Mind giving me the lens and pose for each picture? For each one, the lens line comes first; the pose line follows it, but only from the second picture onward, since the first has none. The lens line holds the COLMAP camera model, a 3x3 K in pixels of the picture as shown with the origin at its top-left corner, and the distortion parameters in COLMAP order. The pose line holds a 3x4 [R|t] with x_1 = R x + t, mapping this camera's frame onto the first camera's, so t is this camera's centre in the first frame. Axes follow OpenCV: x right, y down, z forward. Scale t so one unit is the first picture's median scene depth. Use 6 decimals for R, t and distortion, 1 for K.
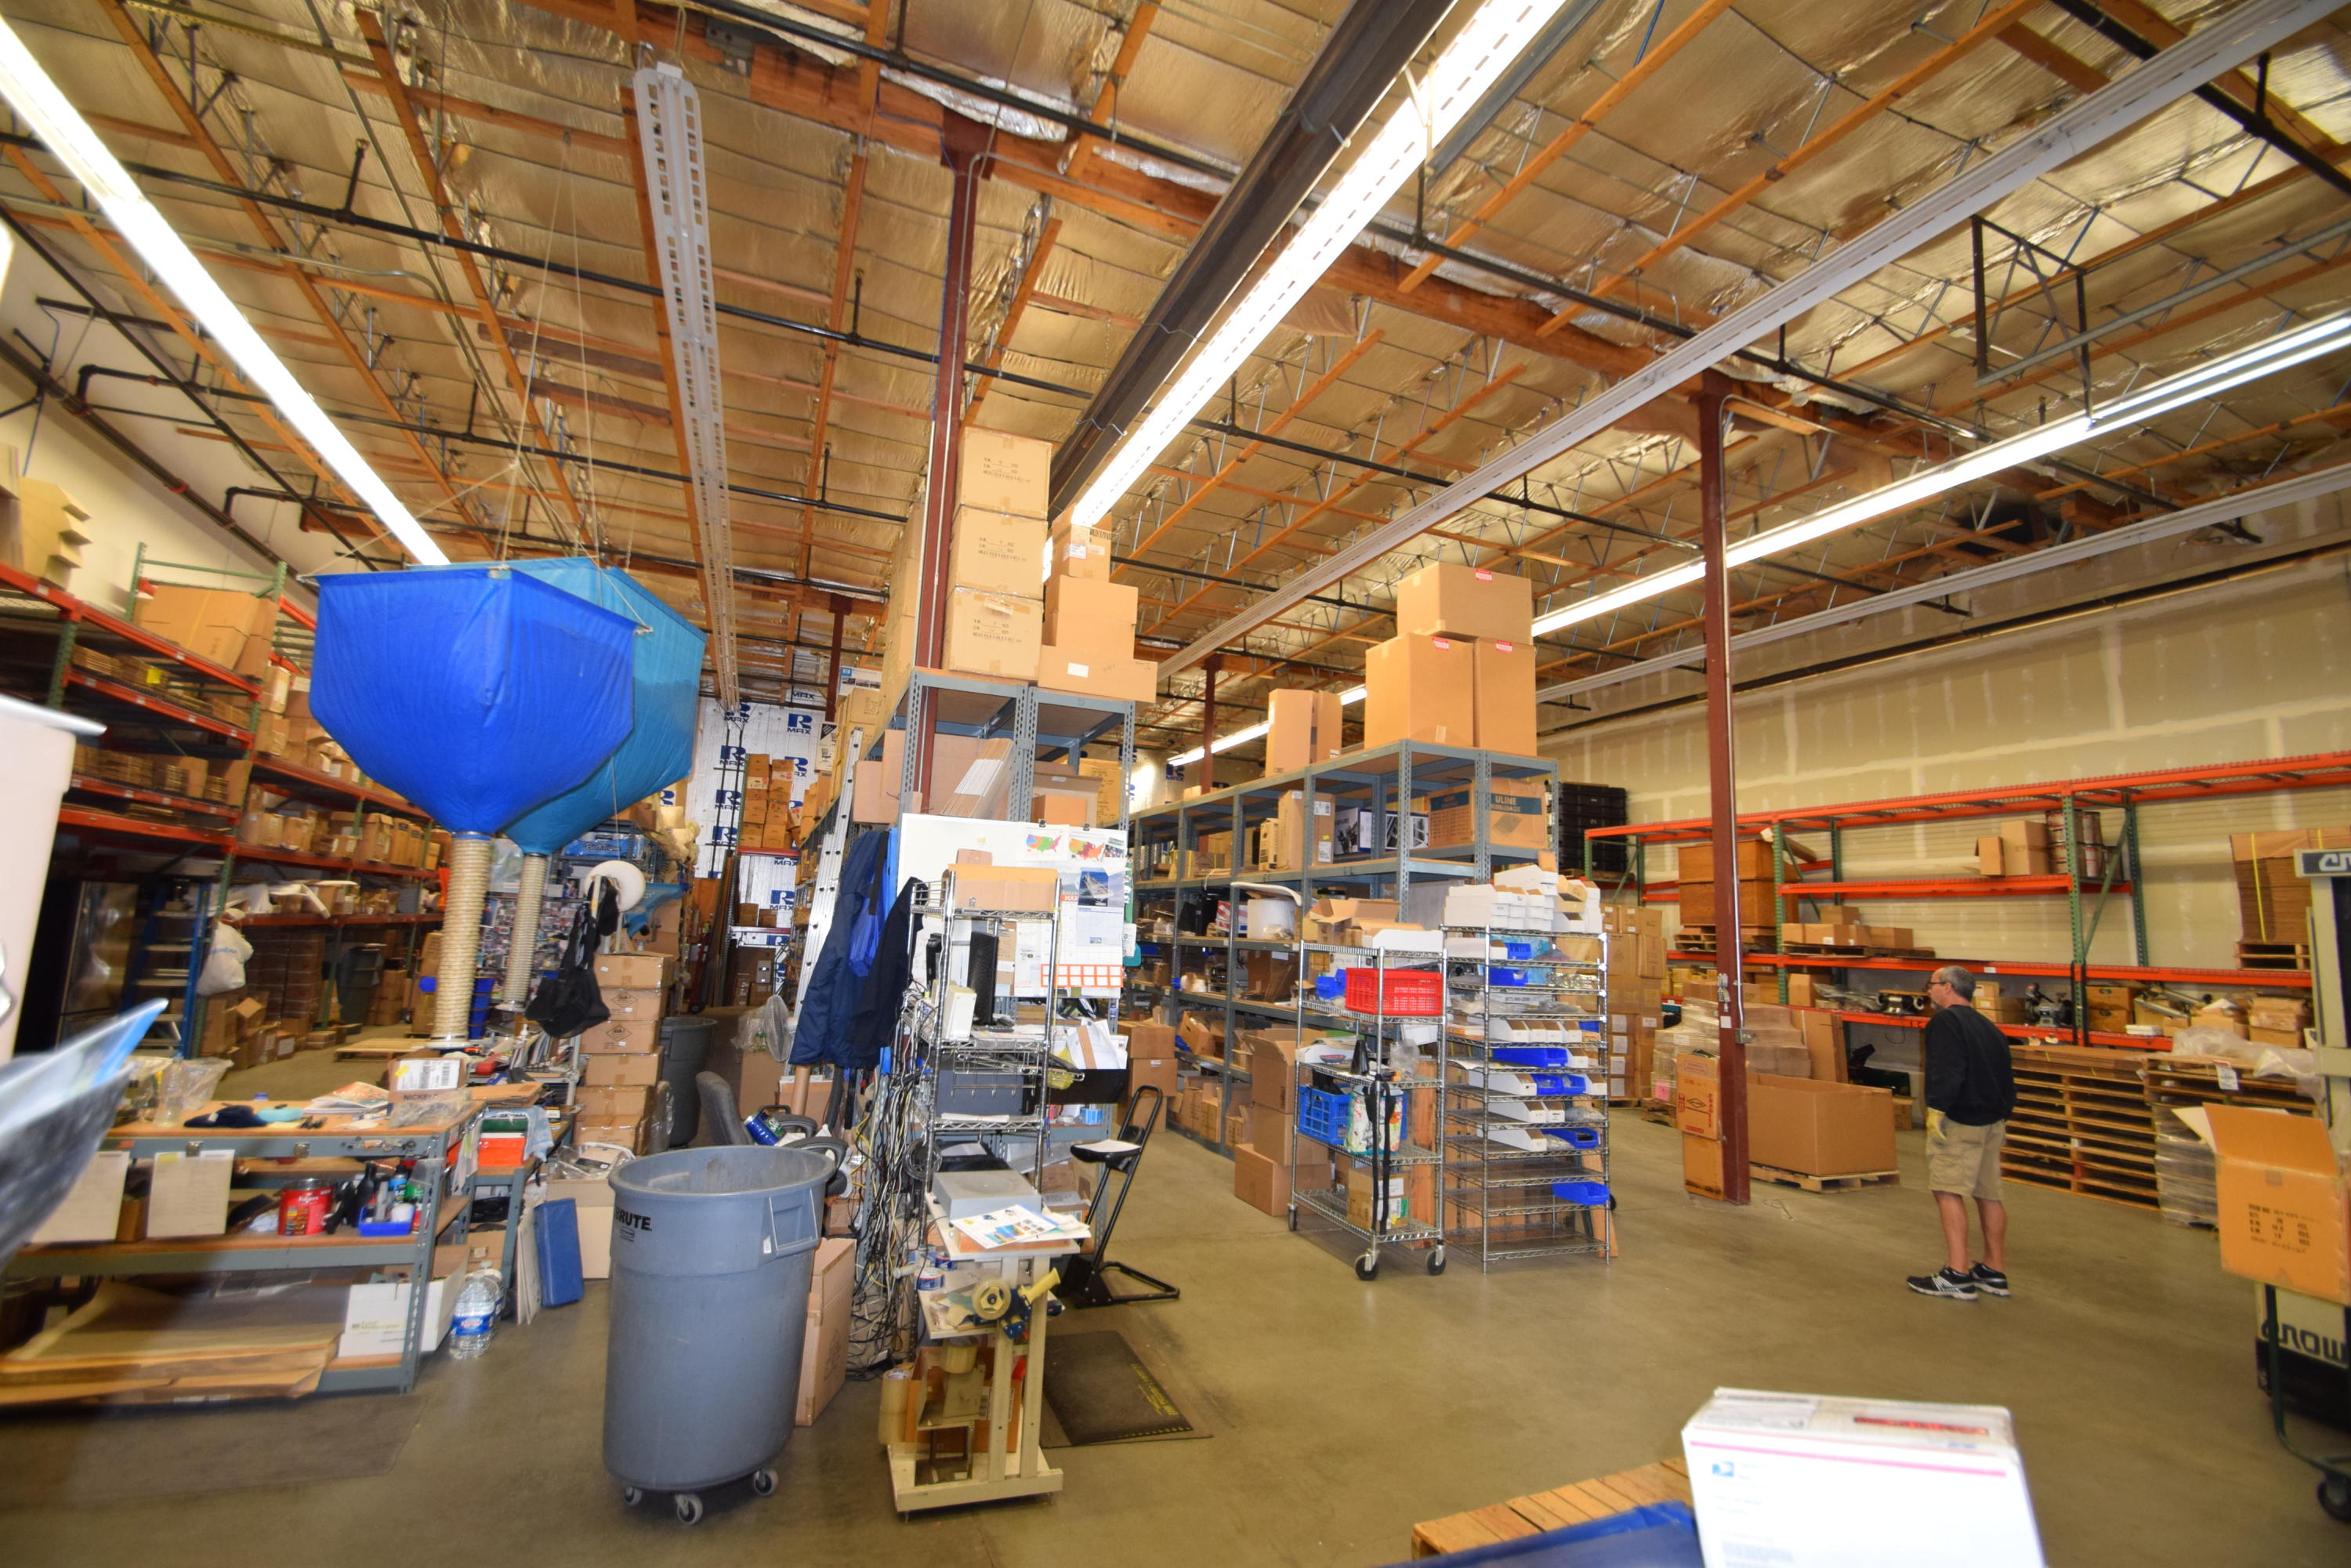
lens RADIAL K [[1026.4, 0, 1167.0], [0, 1026.4, 790.5], [0, 0, 1]] dist [0.020396, -0.021856]
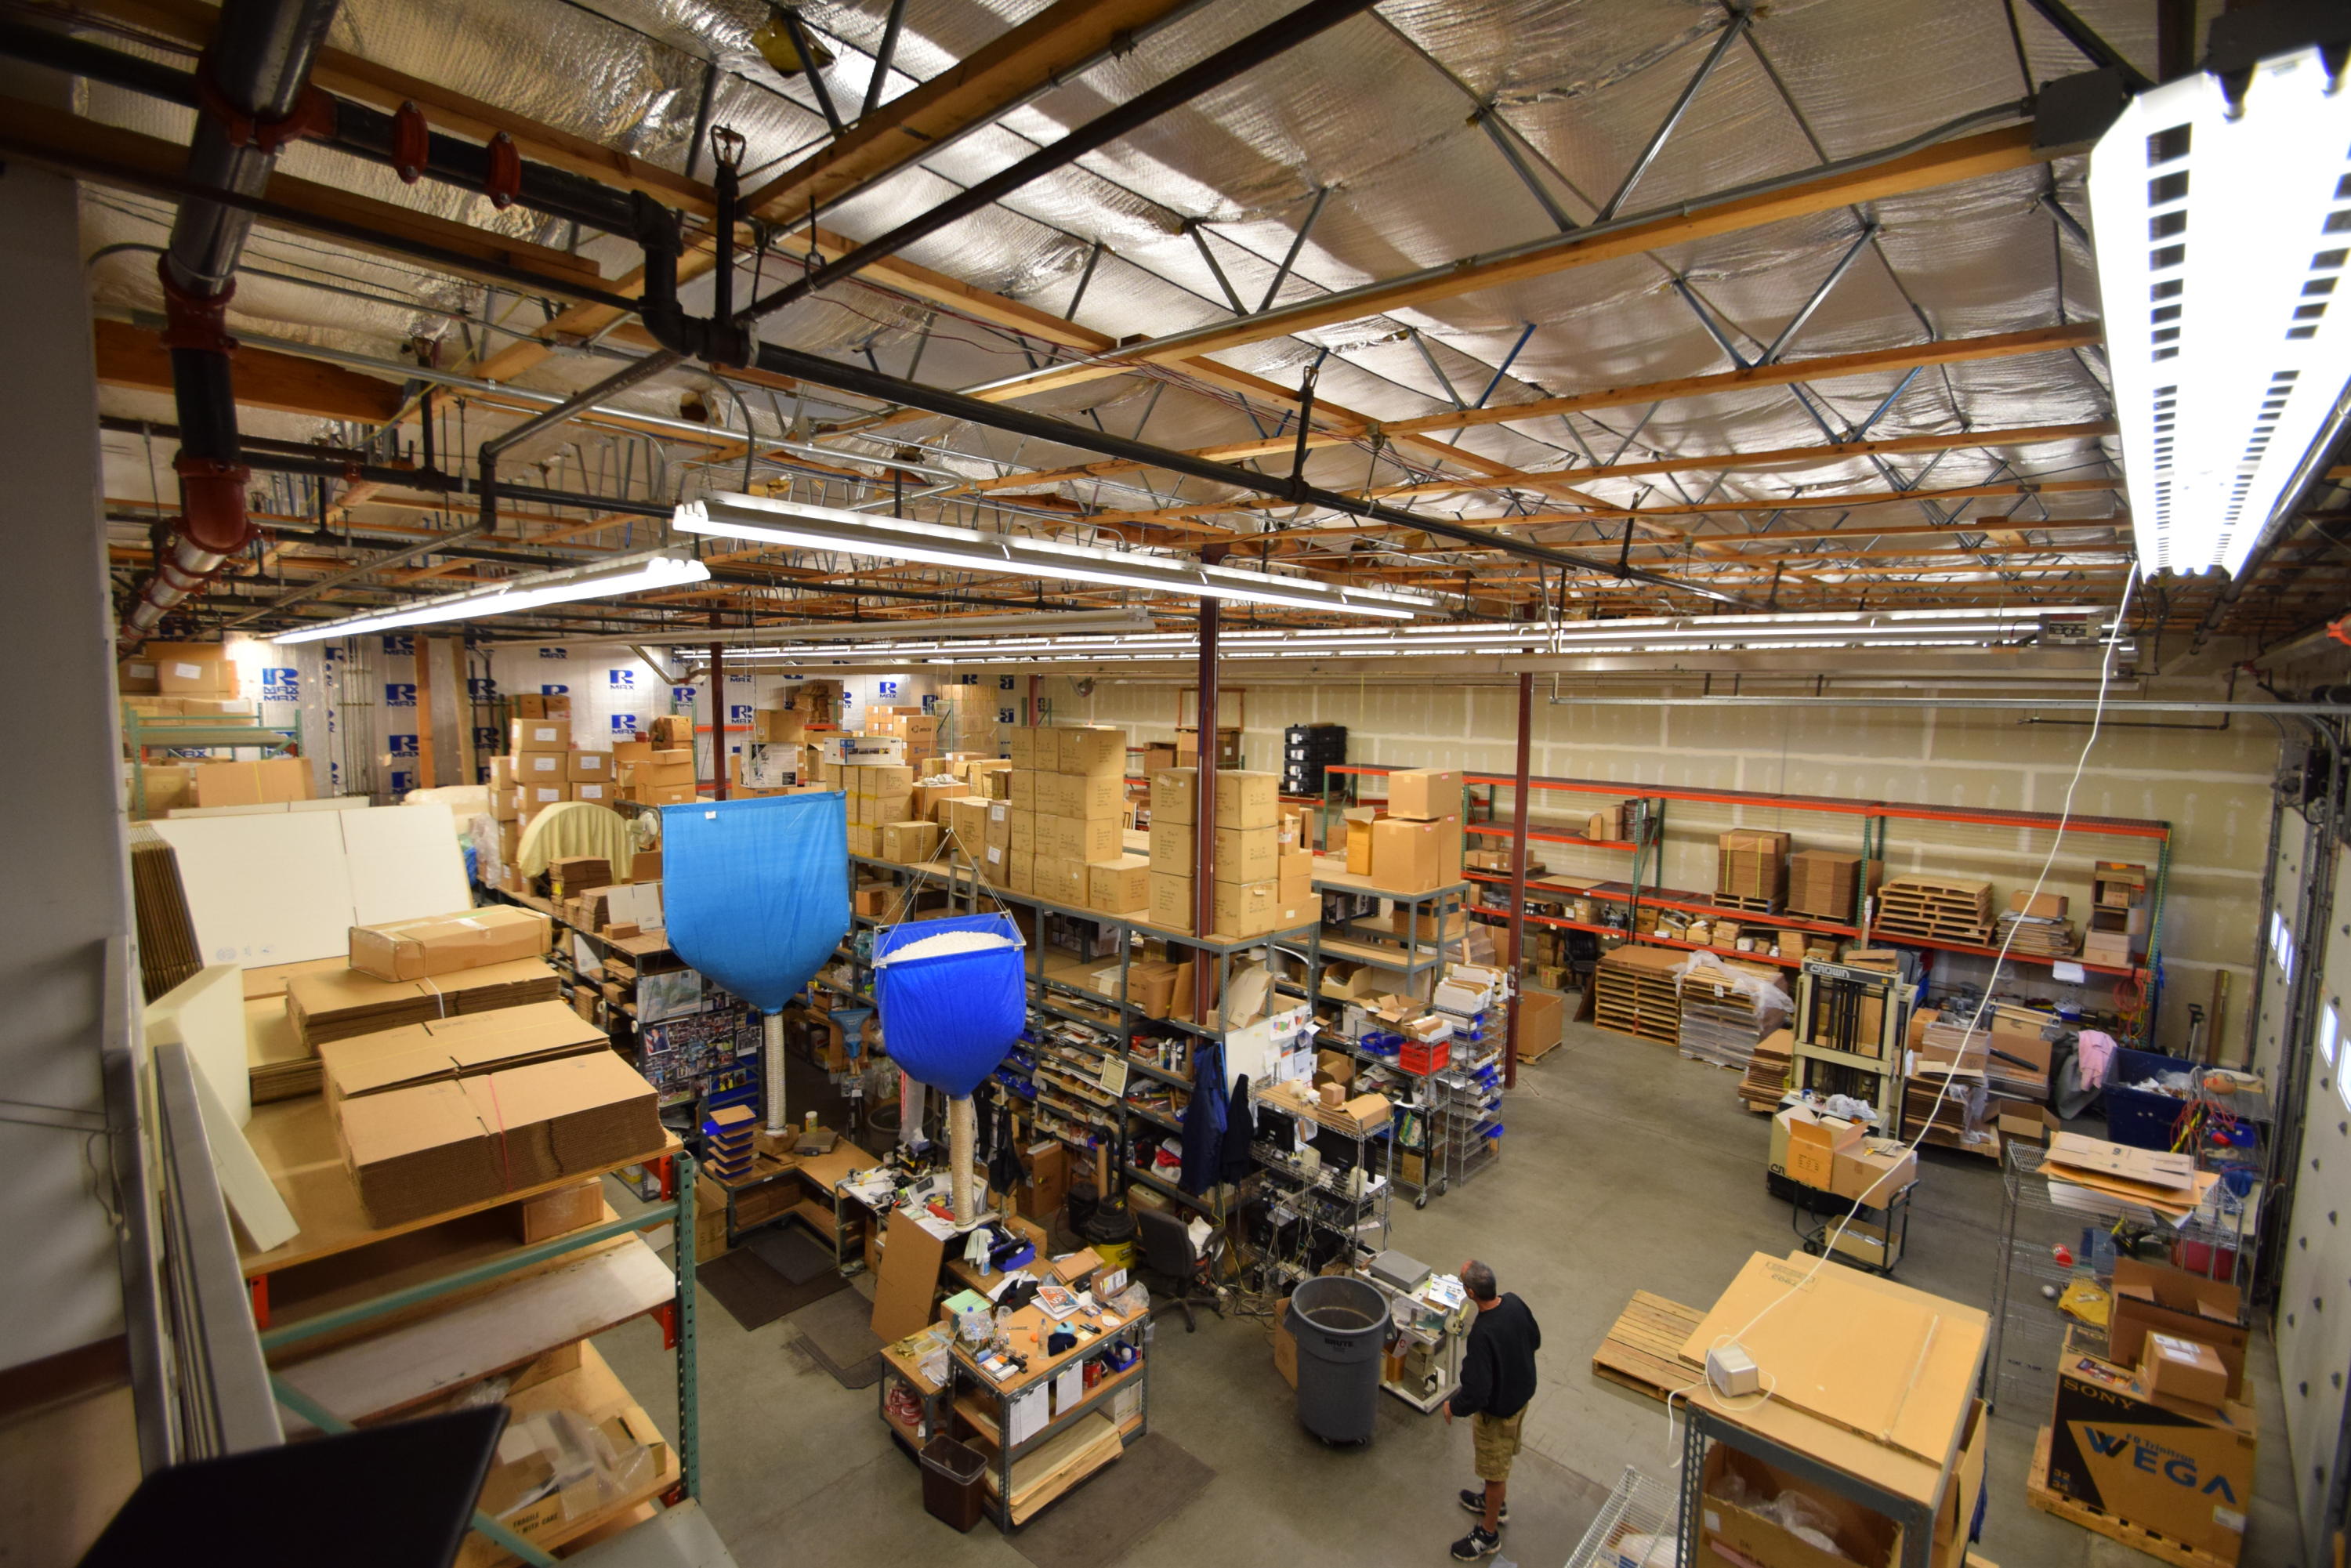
lens RADIAL K [[1026.4, 0, 1167.0], [0, 1026.4, 790.5], [0, 0, 1]] dist [0.020396, -0.021856]
pose [[0.912468, -0.070277, 0.403068, -0.641450], [-0.031673, 0.970049, 0.240836, -0.488406], [-0.407921, -0.232522, 0.882912, -0.210314]]
